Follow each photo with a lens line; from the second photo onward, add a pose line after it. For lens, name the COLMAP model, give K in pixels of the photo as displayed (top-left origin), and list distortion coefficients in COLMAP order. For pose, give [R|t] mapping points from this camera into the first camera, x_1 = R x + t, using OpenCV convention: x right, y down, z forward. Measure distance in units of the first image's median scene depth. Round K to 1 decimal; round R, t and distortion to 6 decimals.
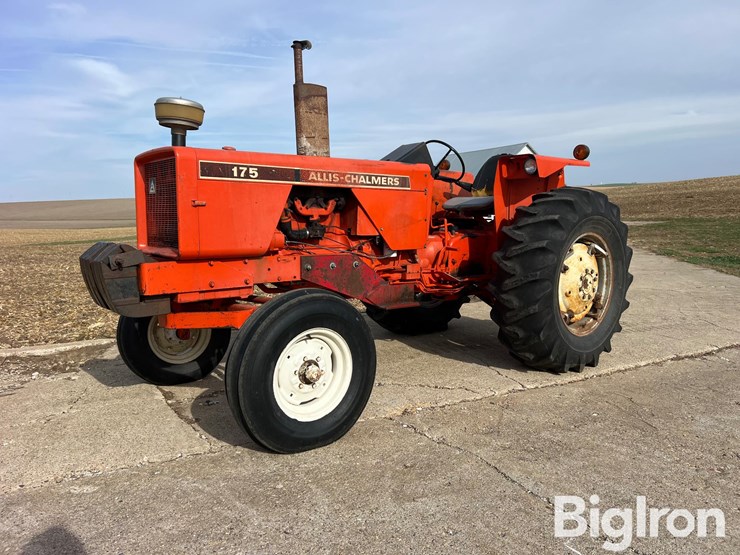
lens RADIAL K [[554.6, 0, 362.1], [0, 554.6, 290.5], [0, 0, 1]] dist [0.057350, -0.072159]
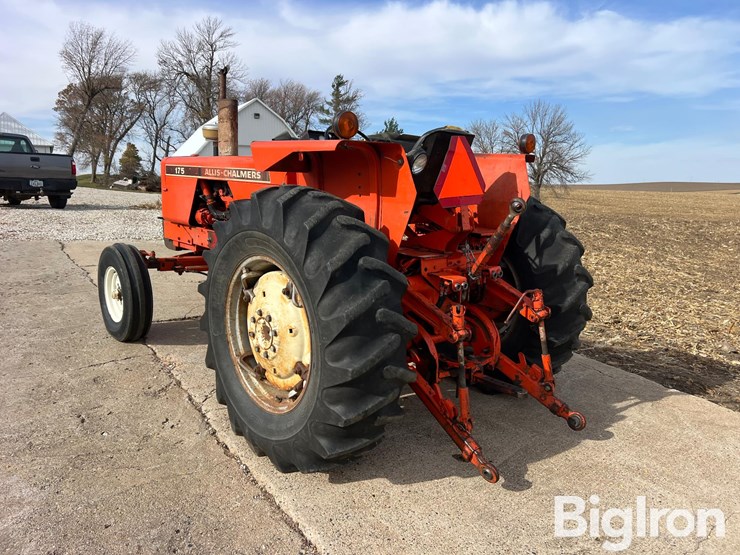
lens RADIAL K [[554.6, 0, 362.1], [0, 554.6, 290.5], [0, 0, 1]] dist [0.057350, -0.072159]
pose [[0.038236, 0.209636, -0.977032, 1.244251], [-0.165608, 0.965555, 0.200692, -0.253494], [0.985450, 0.154131, 0.071636, 1.275140]]
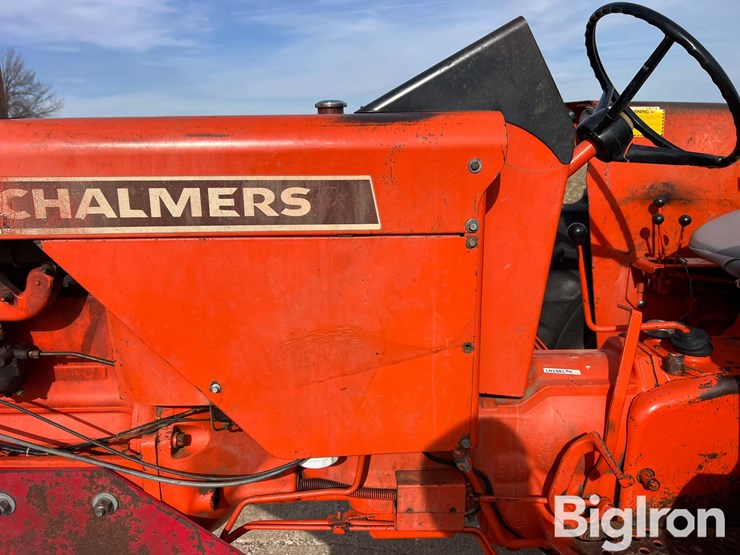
lens RADIAL K [[554.6, 0, 362.1], [0, 554.6, 290.5], [0, 0, 1]] dist [0.057350, -0.072159]
pose [[0.792316, 0.160707, -0.588565, 0.257313], [-0.075645, 0.983117, 0.166608, -0.222344], [0.605403, -0.087484, 0.791096, 0.915844]]
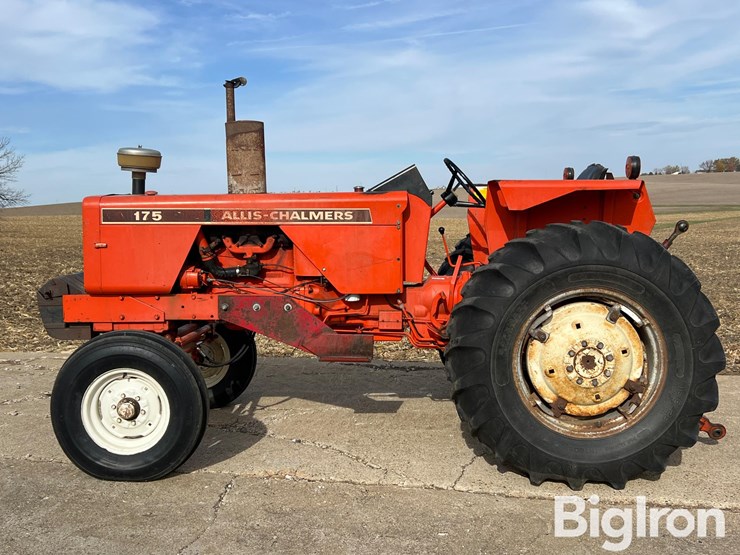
lens RADIAL K [[793.2, 0, 370.0], [0, 793.2, 277.5], [0, 0, 1]] dist [0.046774, -0.046597]
pose [[0.768293, 0.060351, -0.637247, 0.976798], [-0.081584, 0.996659, -0.003971, -0.108348], [0.634878, 0.055040, 0.770649, 0.083850]]
